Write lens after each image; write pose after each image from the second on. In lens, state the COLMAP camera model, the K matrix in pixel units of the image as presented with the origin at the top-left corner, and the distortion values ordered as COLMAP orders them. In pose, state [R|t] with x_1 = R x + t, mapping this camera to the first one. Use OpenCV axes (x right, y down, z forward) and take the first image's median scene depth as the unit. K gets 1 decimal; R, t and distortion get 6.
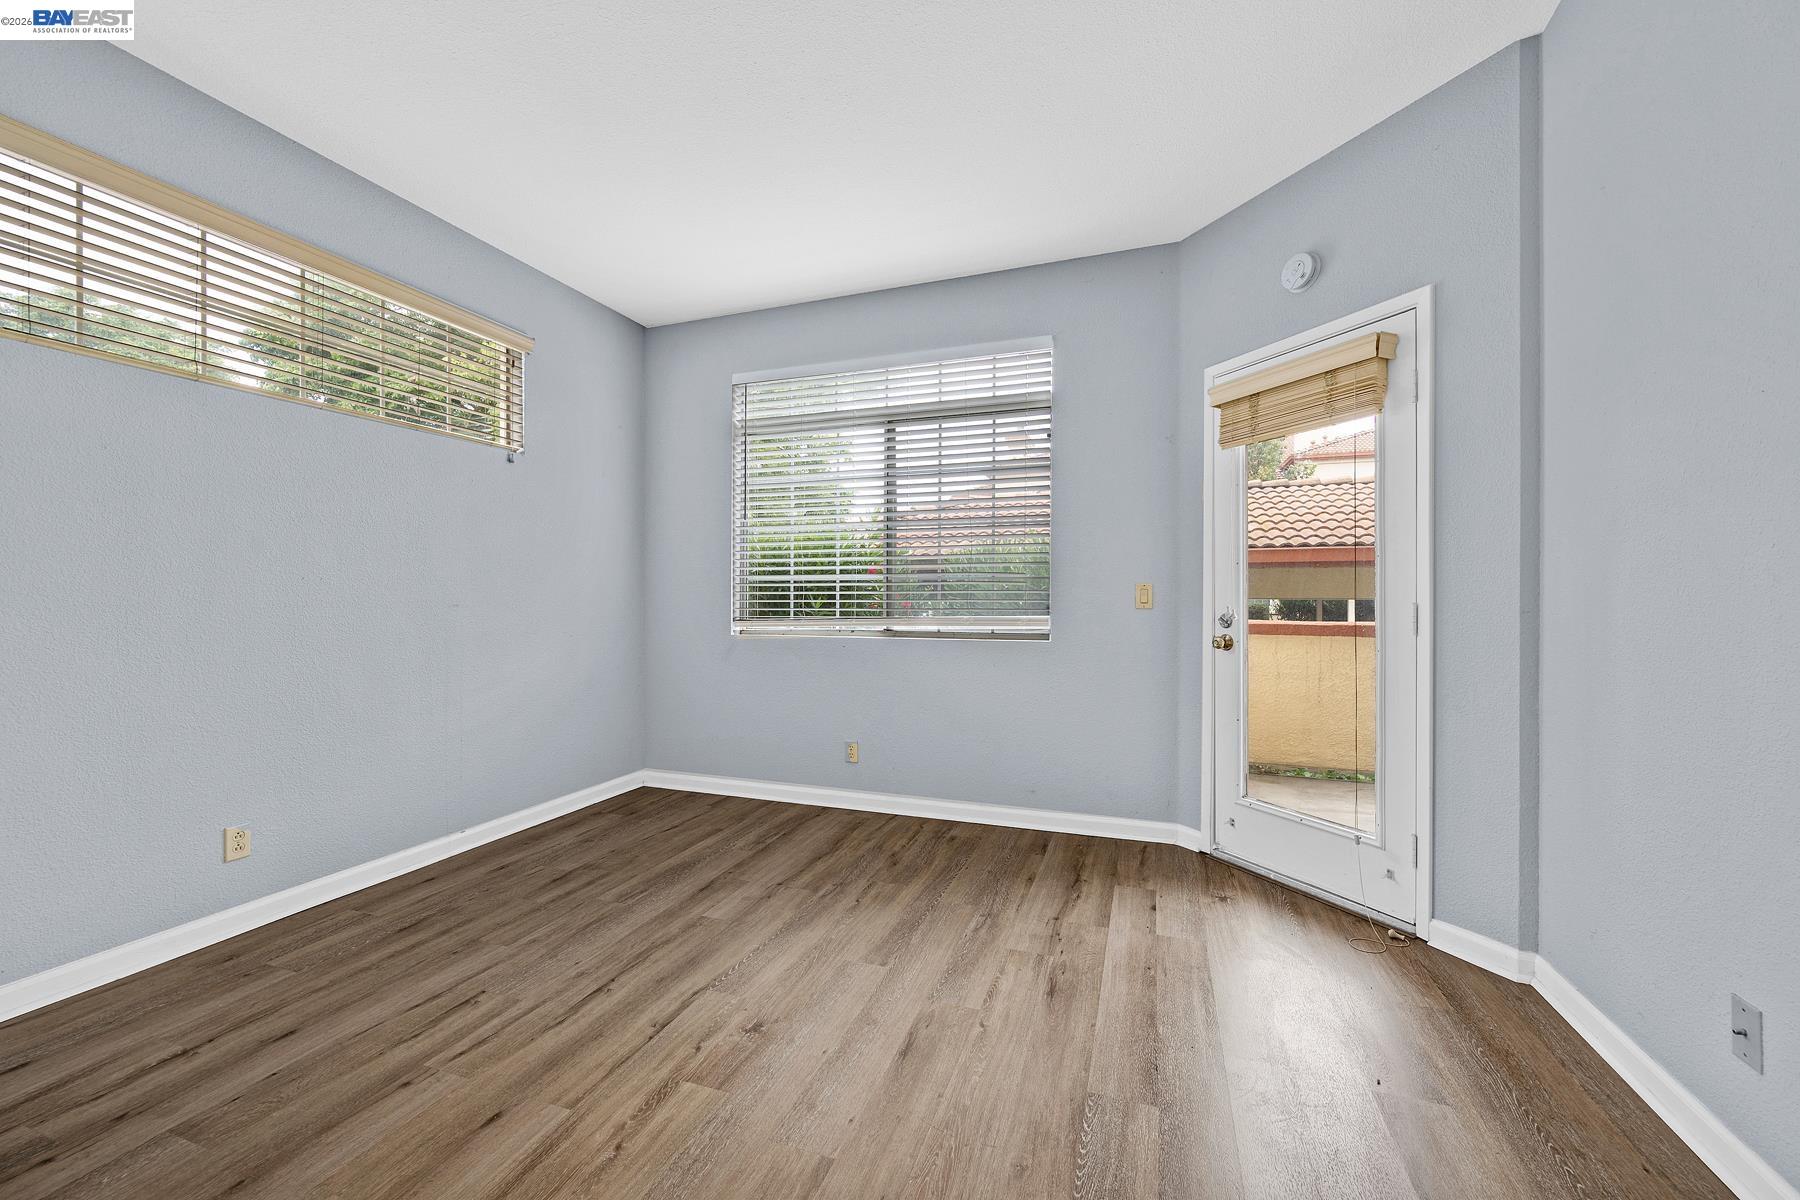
lens RADIAL K [[705.4, 0, 908.5], [0, 705.4, 601.9], [0, 0, 1]] dist [0.000590, -0.000024]
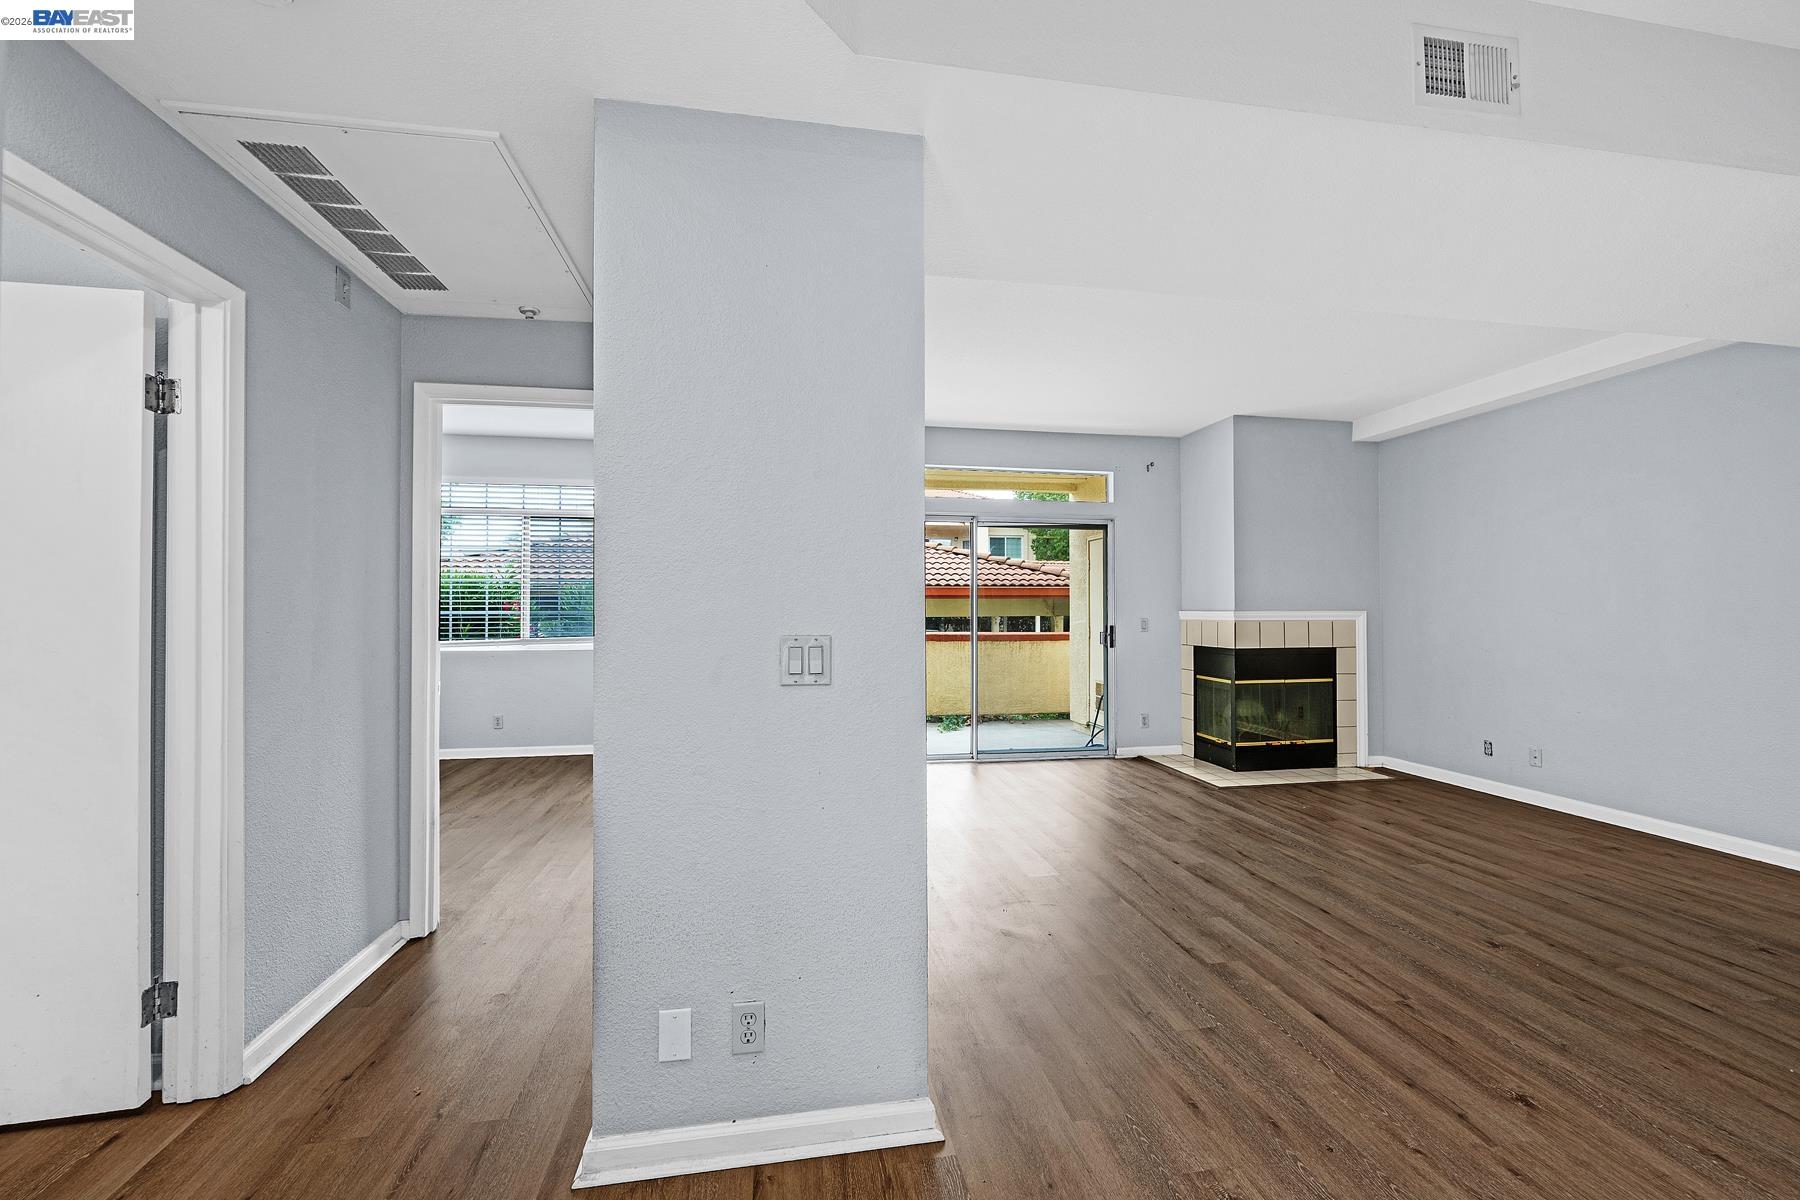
lens RADIAL K [[698.6, 0, 886.6], [0, 698.6, 605.2], [0, 0, 1]] dist [-0.003006, -0.000289]
pose [[0.878041, 0.006375, 0.478543, -0.086680], [-0.000303, 0.999918, -0.012764, -0.043347], [-0.478585, 0.011062, 0.877971, -1.081908]]
